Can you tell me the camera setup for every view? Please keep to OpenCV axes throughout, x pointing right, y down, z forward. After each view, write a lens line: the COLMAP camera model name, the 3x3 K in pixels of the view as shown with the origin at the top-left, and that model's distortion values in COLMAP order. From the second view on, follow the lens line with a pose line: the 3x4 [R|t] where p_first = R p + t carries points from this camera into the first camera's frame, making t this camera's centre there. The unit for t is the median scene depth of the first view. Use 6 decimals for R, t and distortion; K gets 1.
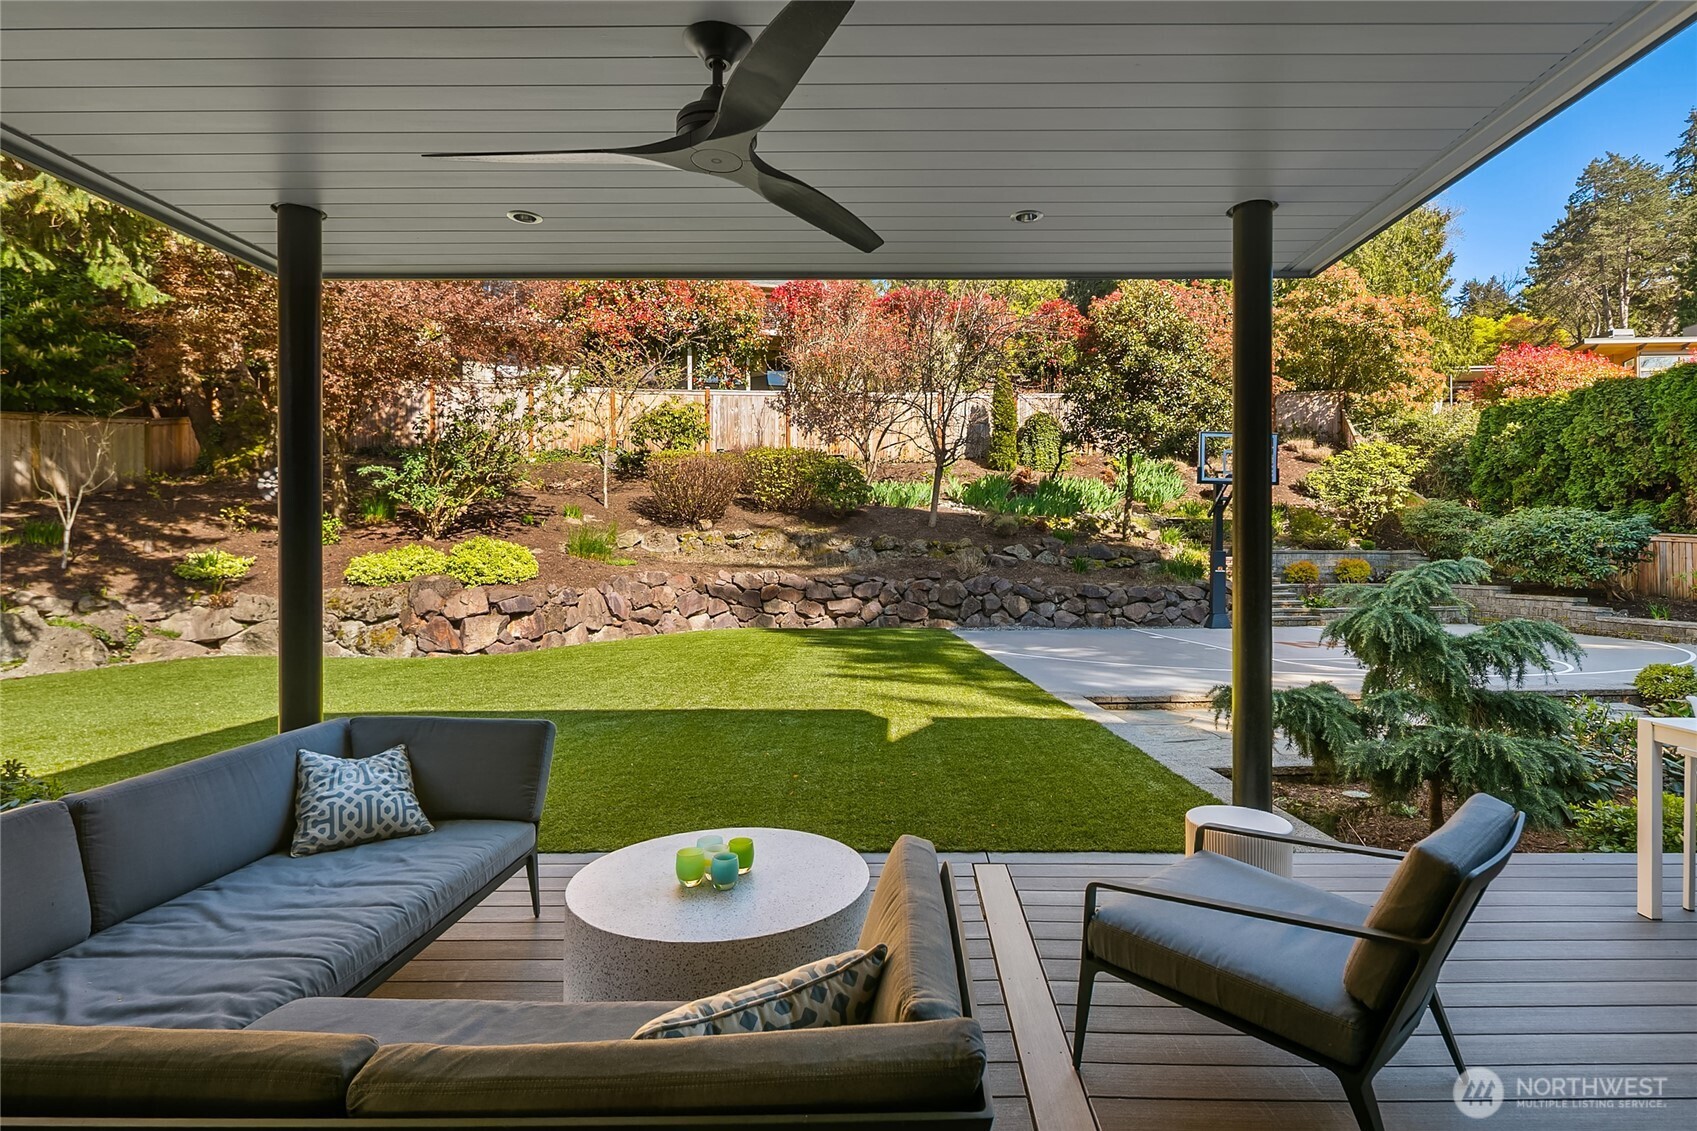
lens RADIAL K [[834.9, 0, 889.7], [0, 834.9, 560.6], [0, 0, 1]] dist [0.004405, 0.000157]
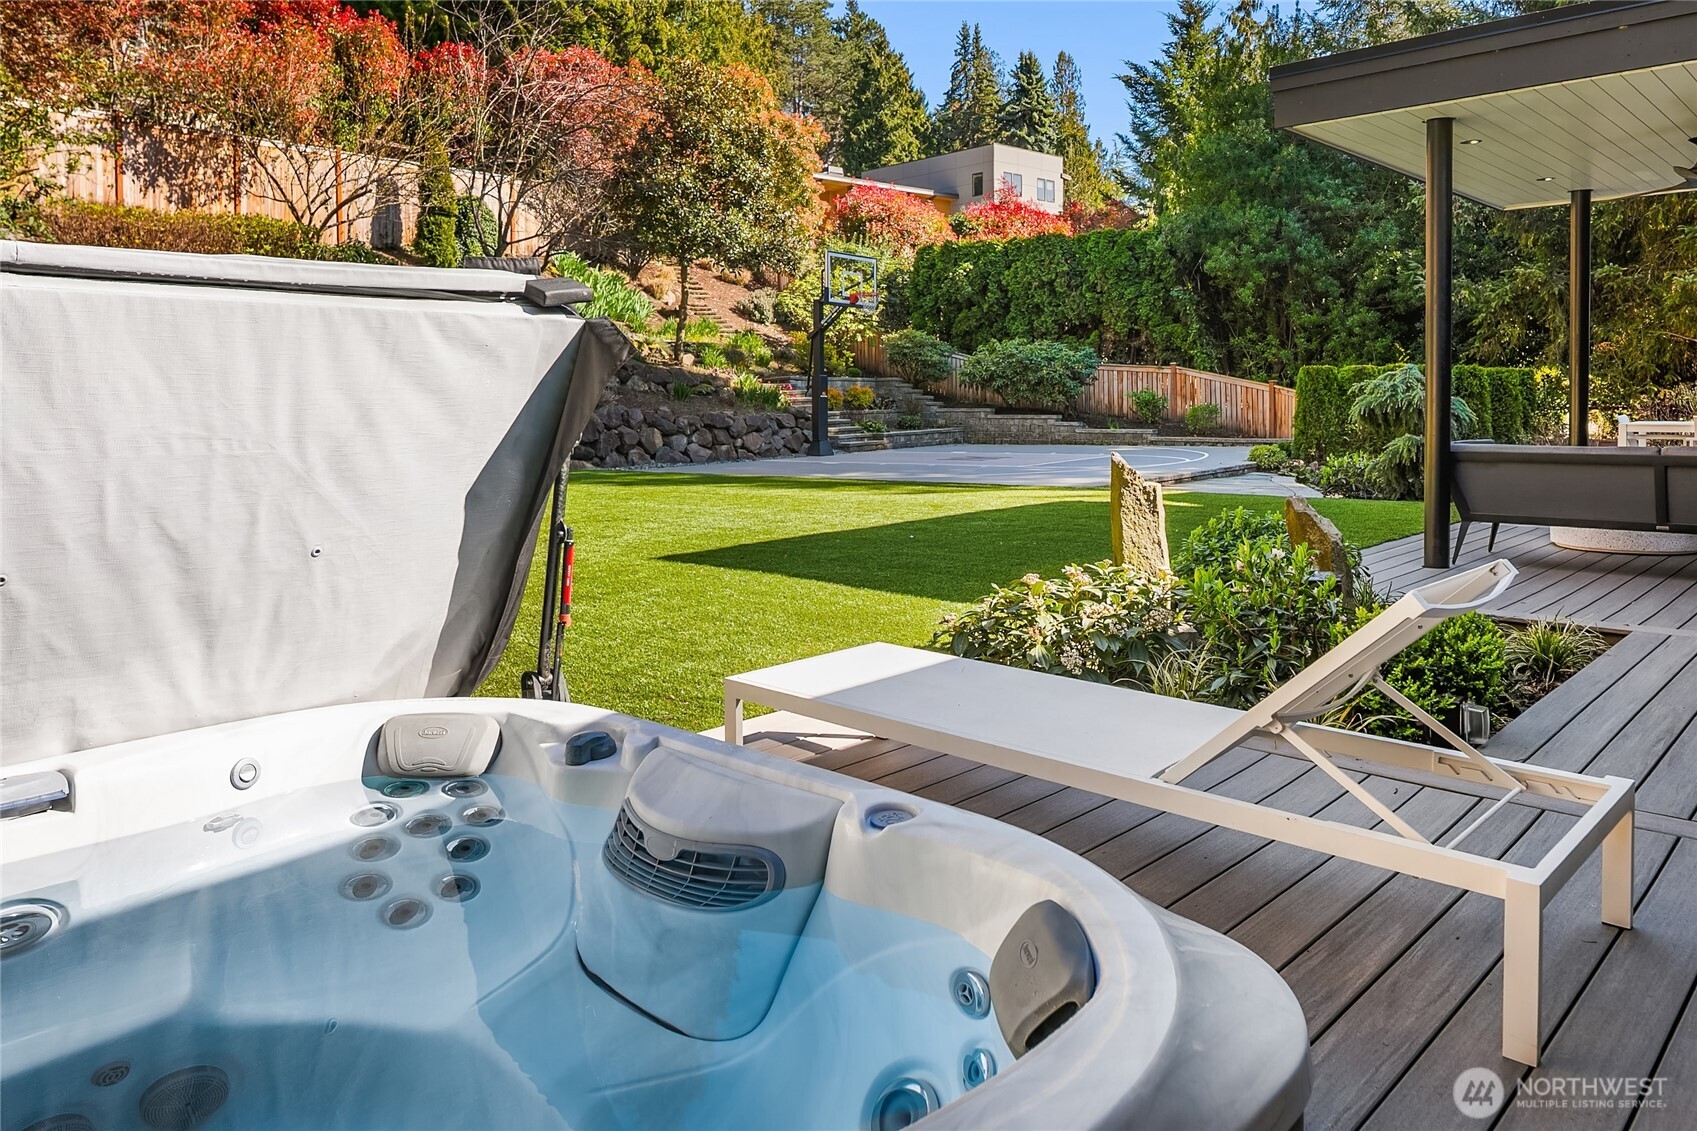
lens RADIAL K [[1190.0, 0, 798.8], [0, 1190.0, 438.7], [0, 0, 1]] dist [-0.000974, -0.001086]
pose [[0.703126, -0.032337, 0.710330, -0.548186], [0.013035, 0.999384, 0.032593, 0.014763], [-0.710946, -0.013658, 0.703114, 0.048184]]
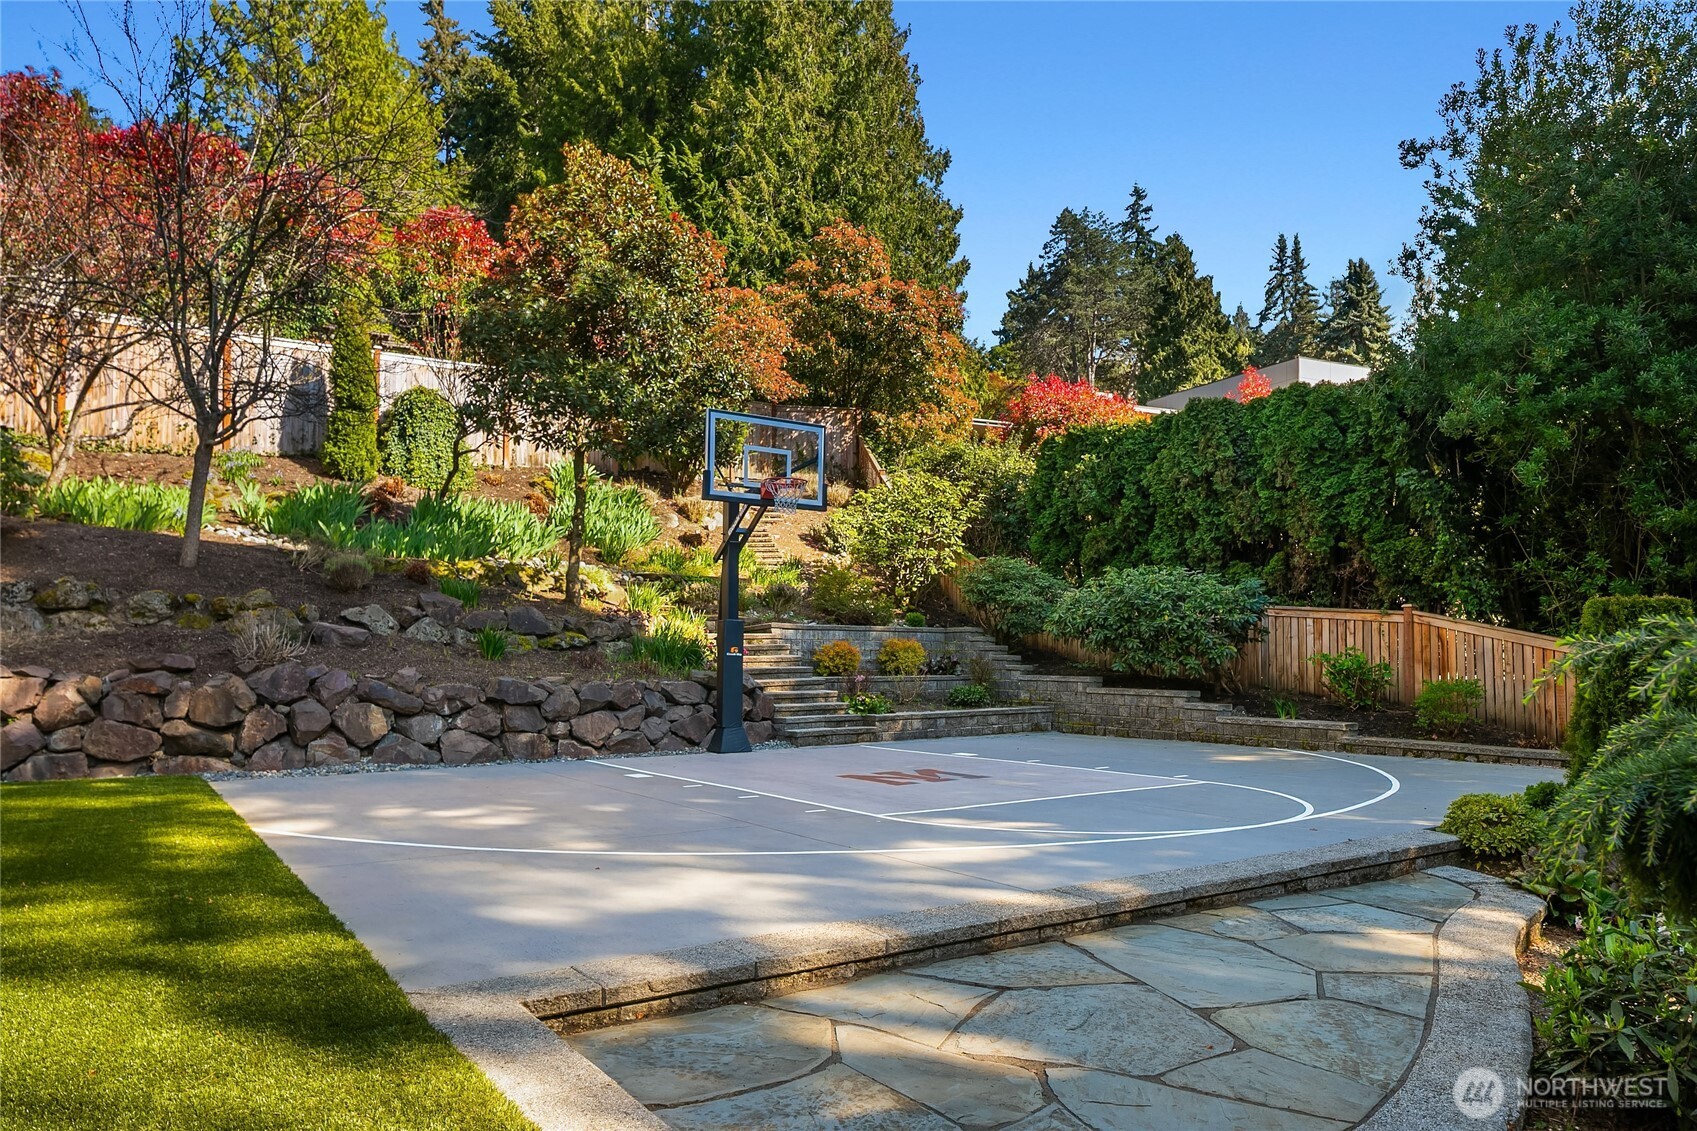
lens RADIAL K [[1145.4, 0, 818.6], [0, 1145.4, 640.1], [0, 0, 1]] dist [-0.000485, -0.002565]
pose [[0.873591, 0.007962, 0.486595, 0.050924], [-0.002198, 0.999921, -0.012415, 0.011200], [-0.486656, 0.009776, 0.873539, 0.244347]]
